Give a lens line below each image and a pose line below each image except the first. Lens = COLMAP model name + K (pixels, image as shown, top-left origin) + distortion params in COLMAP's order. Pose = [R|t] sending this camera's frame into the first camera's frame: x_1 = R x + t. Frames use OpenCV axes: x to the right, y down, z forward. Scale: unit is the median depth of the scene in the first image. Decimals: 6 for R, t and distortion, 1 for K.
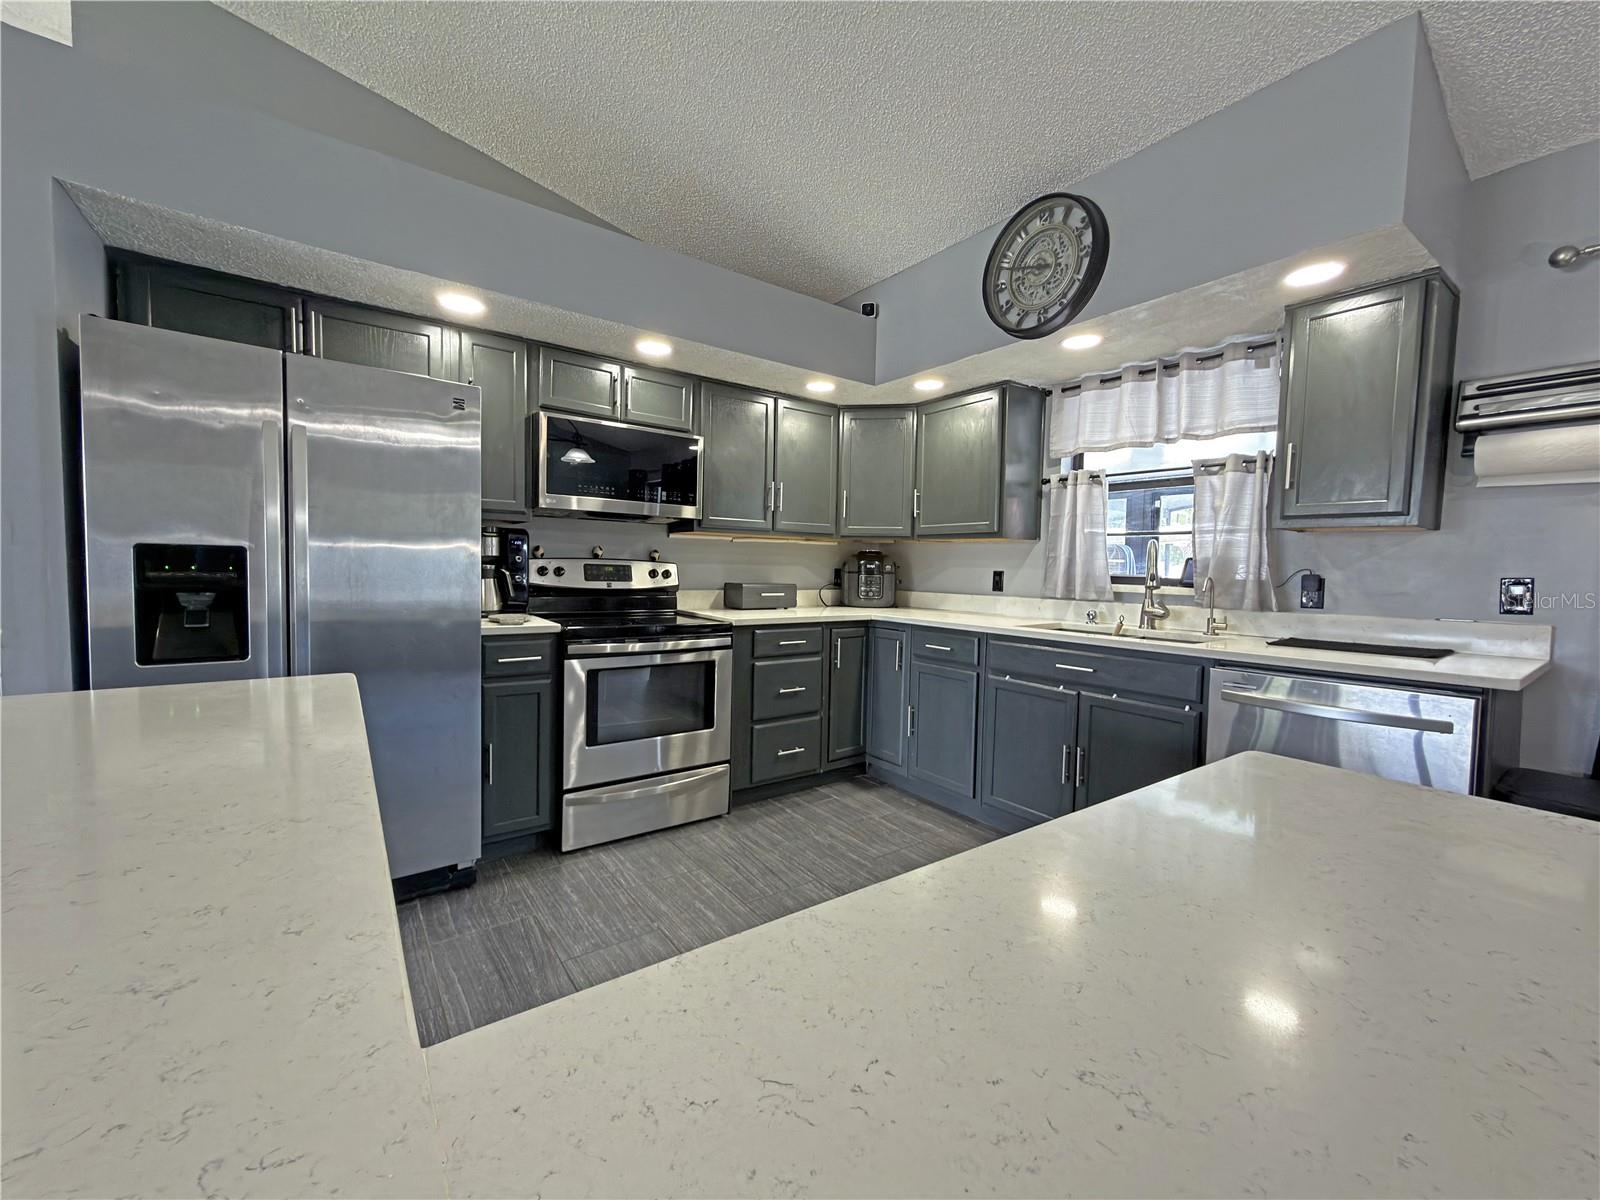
lens RADIAL K [[639.5, 0, 798.8], [0, 639.5, 598.5], [0, 0, 1]] dist [0.000207, 0.000281]
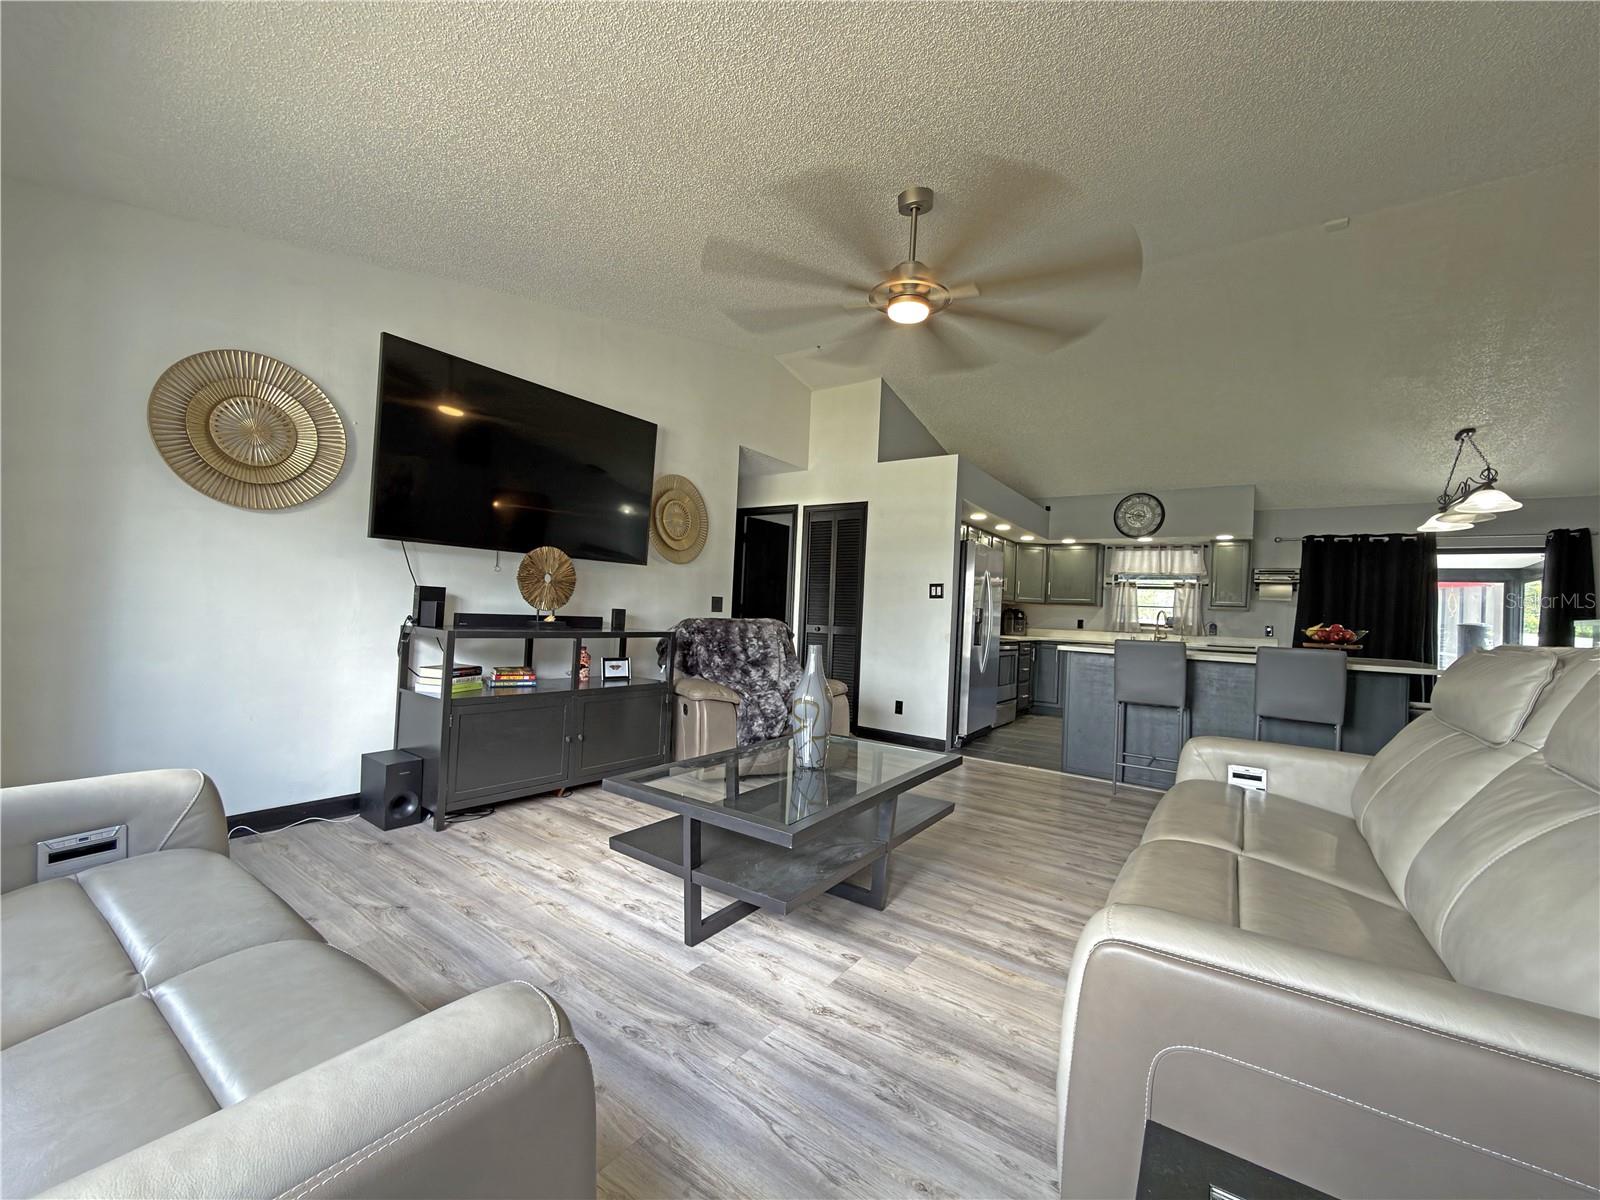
lens RADIAL K [[639.5, 0, 801.3], [0, 639.5, 598.9], [0, 0, 1]] dist [0.000207, 0.000281]
pose [[0.946813, 0.030479, 0.320337, -1.625090], [-0.010007, 0.997812, -0.065361, 0.050517], [-0.321628, 0.058679, 0.945046, -1.000486]]
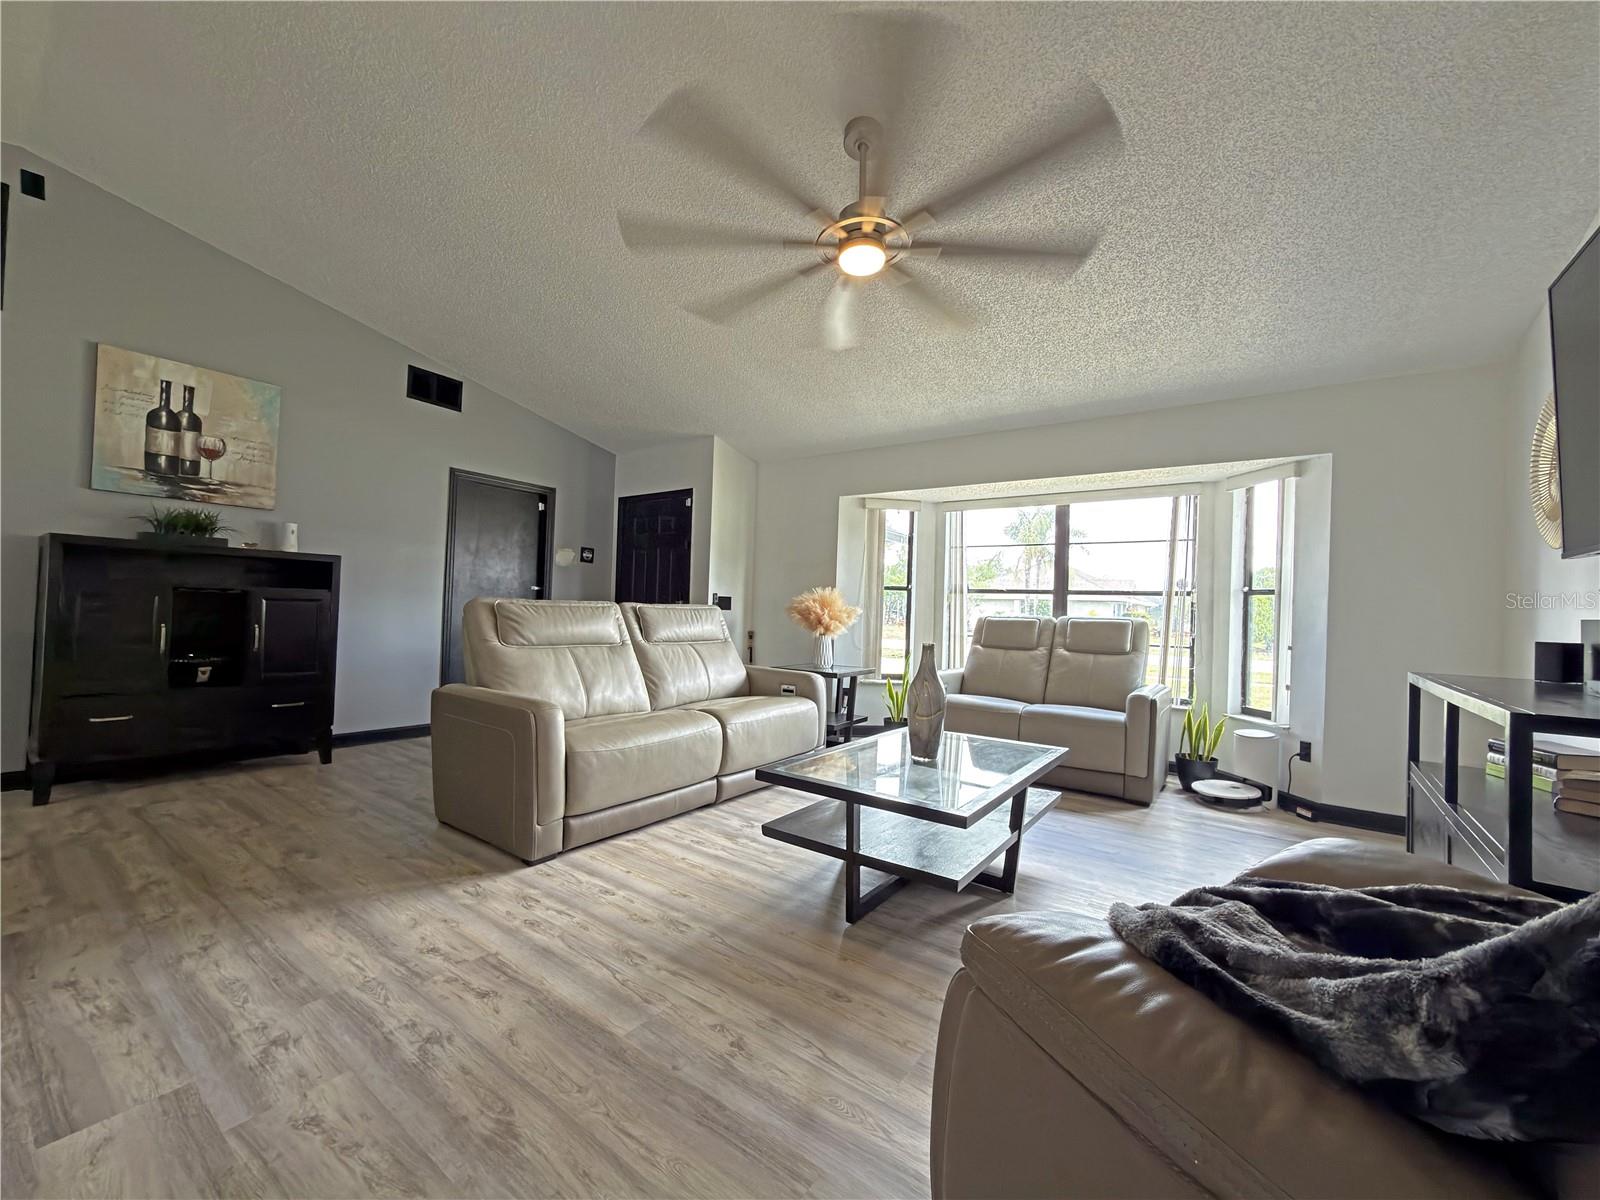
lens RADIAL K [[639.5, 0, 802.3], [0, 639.5, 600.4], [0, 0, 1]] dist [0.000207, 0.000281]
pose [[-0.948401, -0.057234, -0.311864, -0.873043], [-0.069701, 0.997147, 0.028967, -0.017363], [0.309317, 0.049210, -0.949685, 0.613218]]
